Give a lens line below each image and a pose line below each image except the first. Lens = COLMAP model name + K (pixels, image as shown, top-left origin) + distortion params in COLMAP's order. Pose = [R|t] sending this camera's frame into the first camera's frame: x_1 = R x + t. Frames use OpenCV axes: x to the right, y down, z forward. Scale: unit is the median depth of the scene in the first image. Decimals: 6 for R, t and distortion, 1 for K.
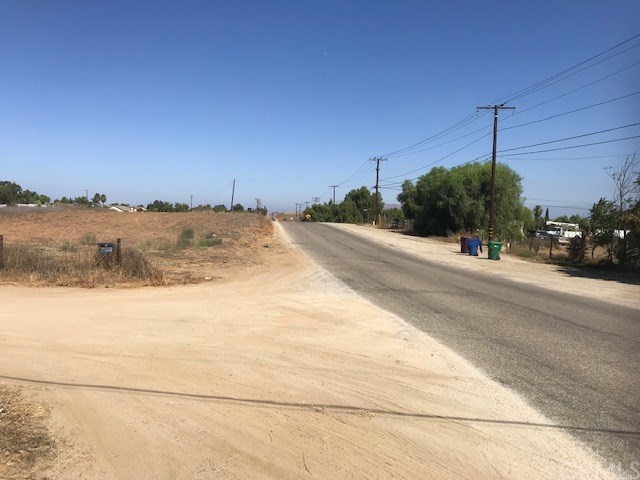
lens RADIAL K [[524.7, 0, 319.1], [0, 524.7, 239.6], [0, 0, 1]] dist [0.038706, -0.066366]
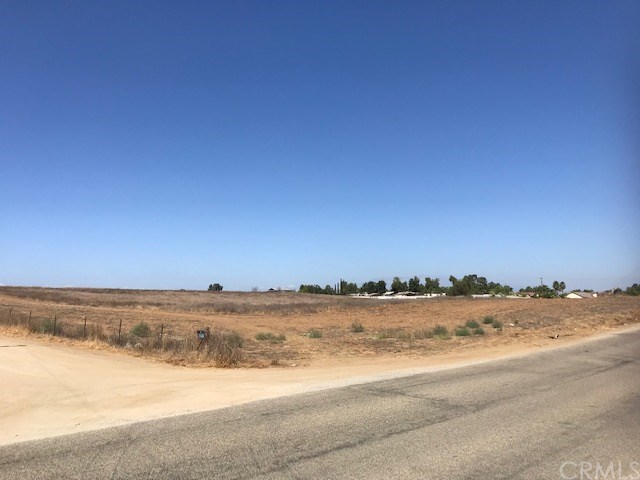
lens RADIAL K [[524.7, 0, 319.7], [0, 524.7, 245.7], [0, 0, 1]] dist [0.038706, -0.066366]
pose [[0.650258, -0.110548, -0.751627, 0.156040], [-0.006805, 0.988469, -0.151269, -0.001092], [0.759683, 0.103478, 0.642008, 0.077994]]
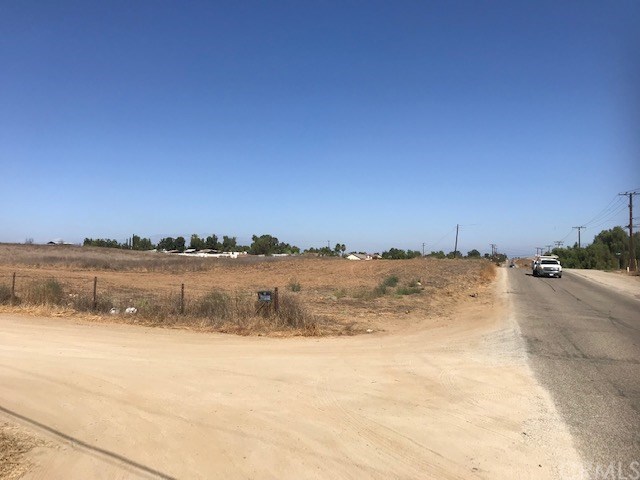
lens RADIAL K [[524.7, 0, 316.9], [0, 524.7, 236.6], [0, 0, 1]] dist [0.038706, -0.066366]
pose [[0.901791, -0.033359, -0.430882, 0.026704], [-0.007510, 0.995656, -0.092802, -0.001155], [0.432106, 0.086924, 0.897624, 0.024264]]
